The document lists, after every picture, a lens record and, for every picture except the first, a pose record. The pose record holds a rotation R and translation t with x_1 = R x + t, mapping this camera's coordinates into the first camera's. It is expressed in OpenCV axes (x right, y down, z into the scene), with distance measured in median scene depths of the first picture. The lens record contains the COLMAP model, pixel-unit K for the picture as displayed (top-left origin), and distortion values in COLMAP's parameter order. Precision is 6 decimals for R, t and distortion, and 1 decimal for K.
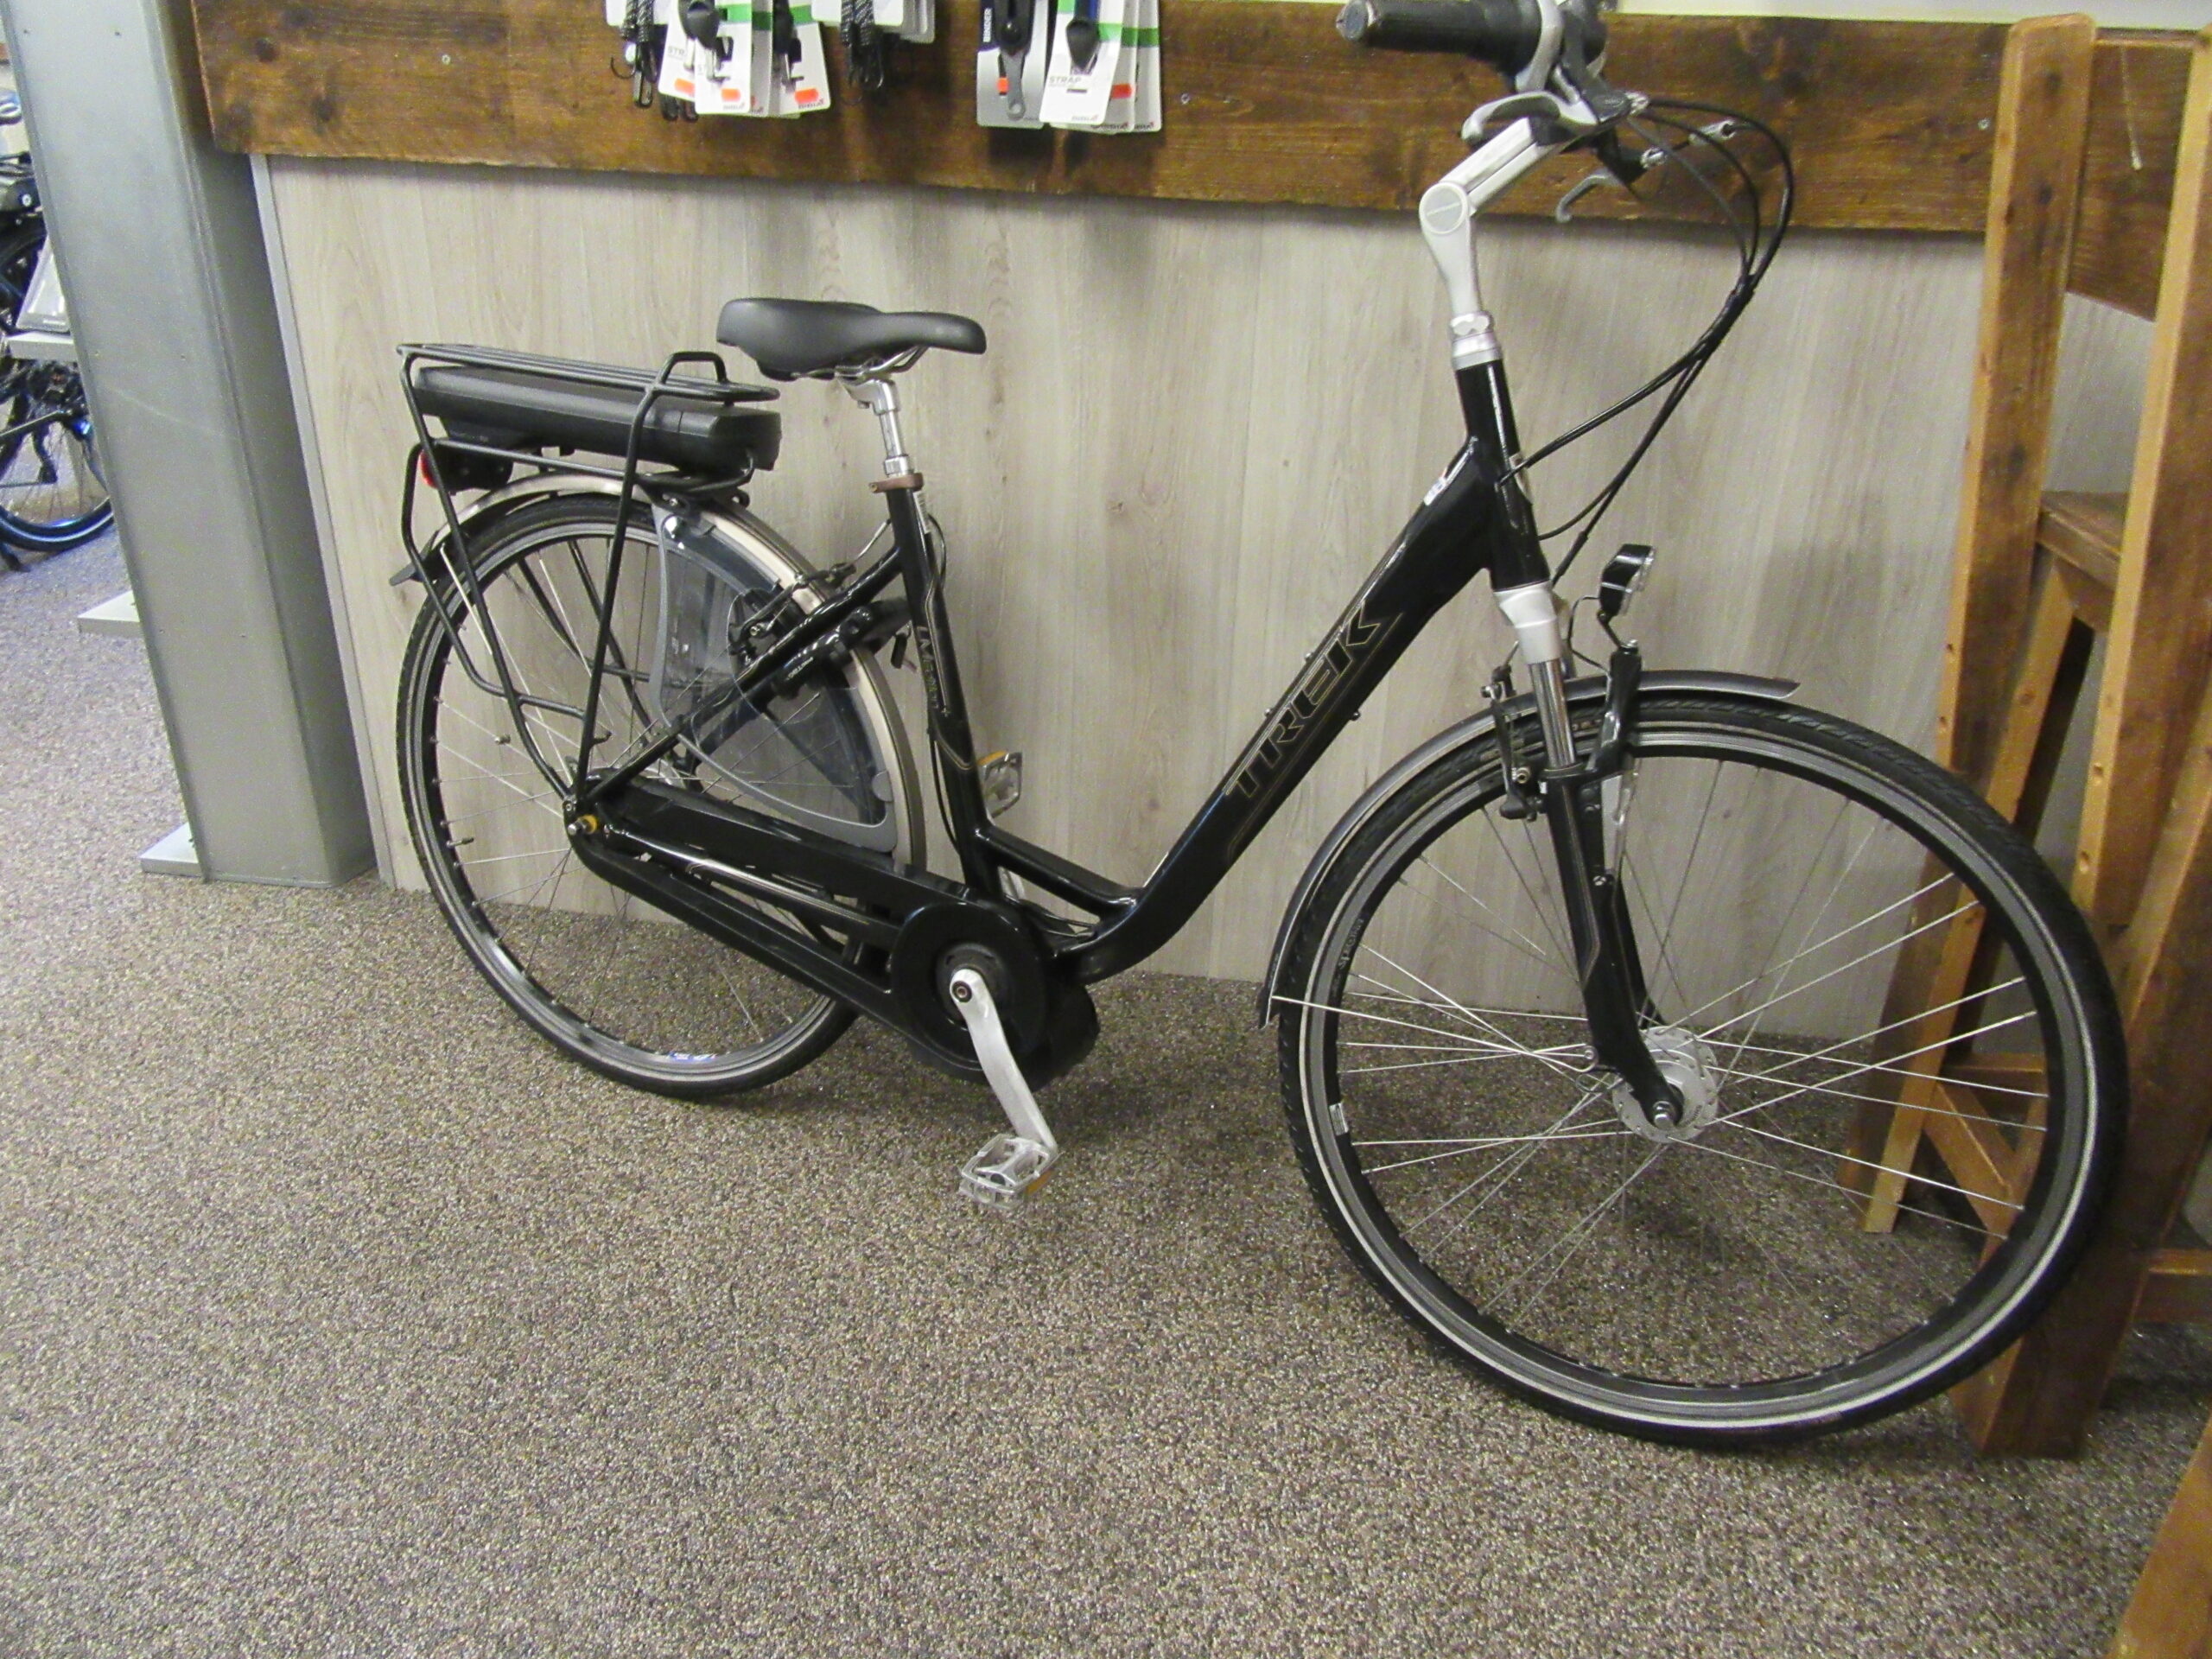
lens RADIAL K [[1675.9, 0, 1094.5], [0, 1675.9, 858.2], [0, 0, 1]] dist [-0.080407, 0.168647]
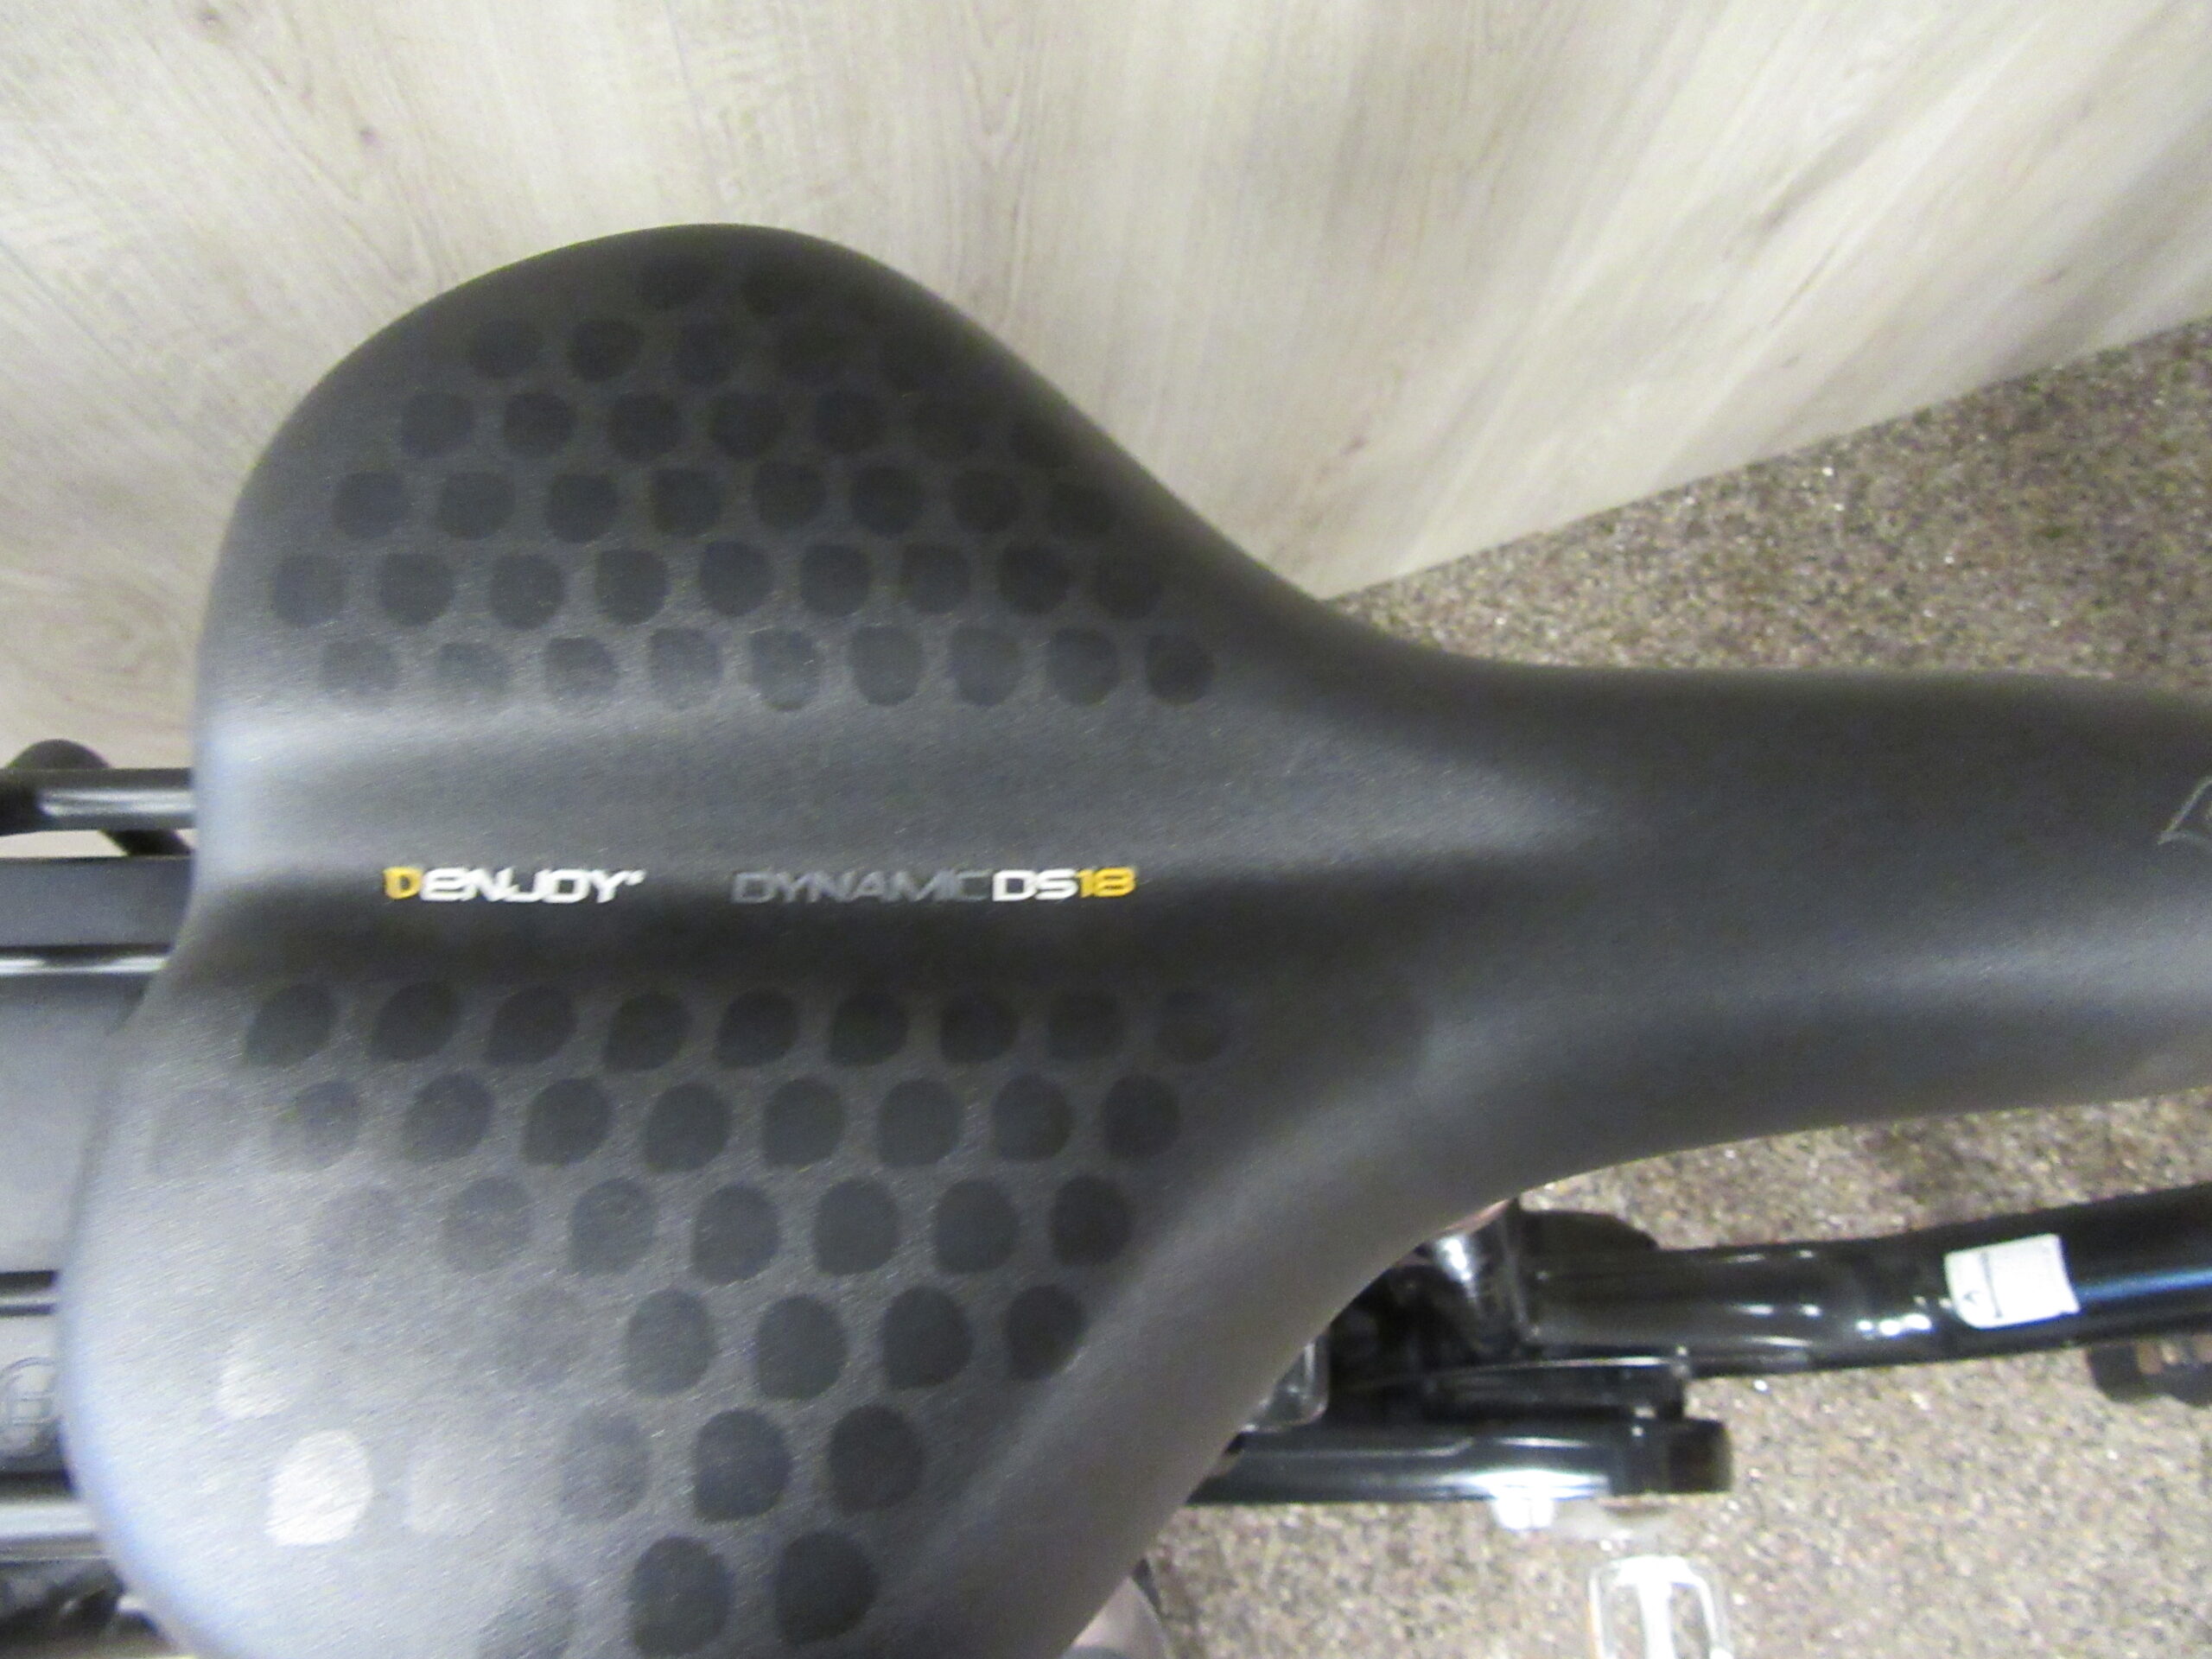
lens RADIAL K [[1635.3, 0, 1106.0], [0, 1635.3, 829.5], [0, 0, 1]] dist [-0.010852, 0.003866]
pose [[0.889247, -0.438717, 0.129490, -0.152388], [0.185213, 0.604167, 0.775034, -0.391622], [-0.418254, -0.665213, 0.618510, 0.876759]]
